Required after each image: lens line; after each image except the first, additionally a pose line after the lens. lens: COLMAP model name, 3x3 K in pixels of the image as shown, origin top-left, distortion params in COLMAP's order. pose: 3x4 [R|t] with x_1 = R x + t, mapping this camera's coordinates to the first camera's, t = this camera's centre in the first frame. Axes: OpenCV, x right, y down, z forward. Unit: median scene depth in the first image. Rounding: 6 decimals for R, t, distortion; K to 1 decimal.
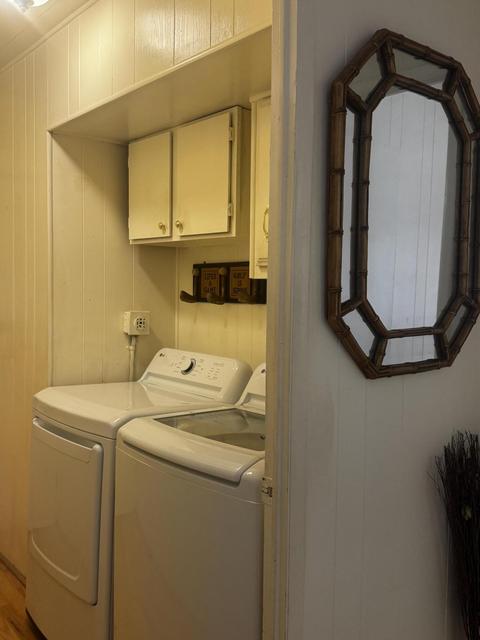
lens RADIAL K [[593.5, 0, 239.2], [0, 593.5, 318.6], [0, 0, 1]] dist [0.048521, 0.000000]
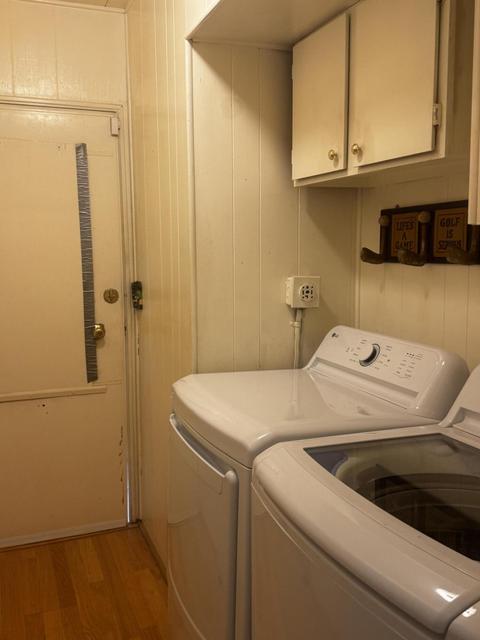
lens RADIAL K [[593.5, 0, 241.1], [0, 593.5, 320.4], [0, 0, 1]] dist [0.048521, 0.000000]
pose [[0.946237, 0.017052, -0.323024, -0.002272], [0.007102, 0.997274, 0.073449, -0.013670], [0.323395, -0.071795, 0.943536, 0.283513]]
